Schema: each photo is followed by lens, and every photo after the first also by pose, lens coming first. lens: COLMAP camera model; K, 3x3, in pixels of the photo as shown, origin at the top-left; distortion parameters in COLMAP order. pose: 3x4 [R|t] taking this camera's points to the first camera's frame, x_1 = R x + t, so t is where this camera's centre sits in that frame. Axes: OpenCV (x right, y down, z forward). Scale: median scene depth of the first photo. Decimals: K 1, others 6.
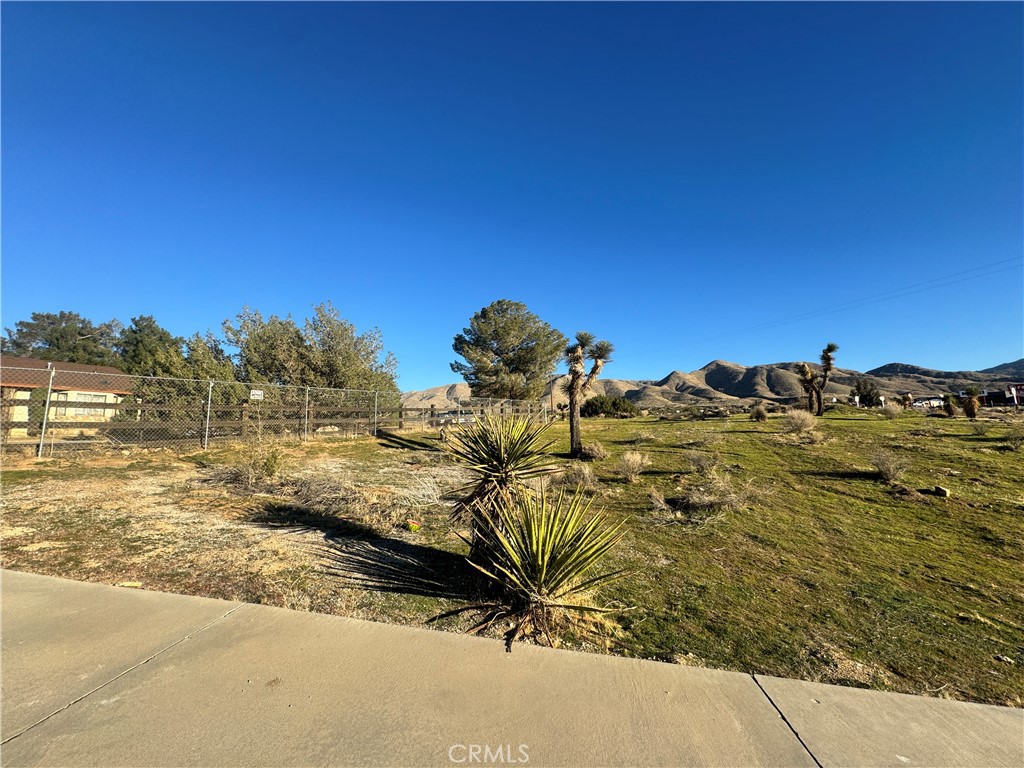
lens RADIAL K [[406.2, 0, 513.8], [0, 406.2, 385.7], [0, 0, 1]] dist [-0.008438, 0.001215]
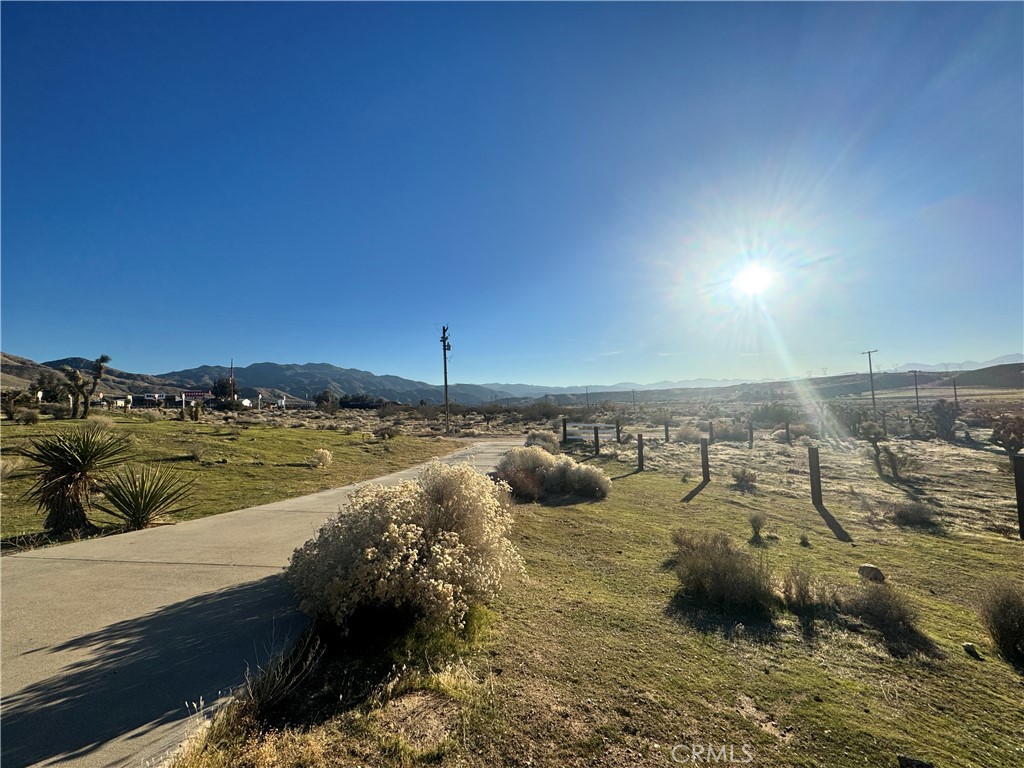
lens RADIAL K [[406.2, 0, 511.9], [0, 406.2, 378.6], [0, 0, 1]] dist [-0.008438, 0.001215]
pose [[-0.027039, 0.098871, 0.994733, -0.374379], [-0.089324, 0.990877, -0.100916, -0.026341], [-0.995636, -0.091582, -0.017960, -0.132847]]
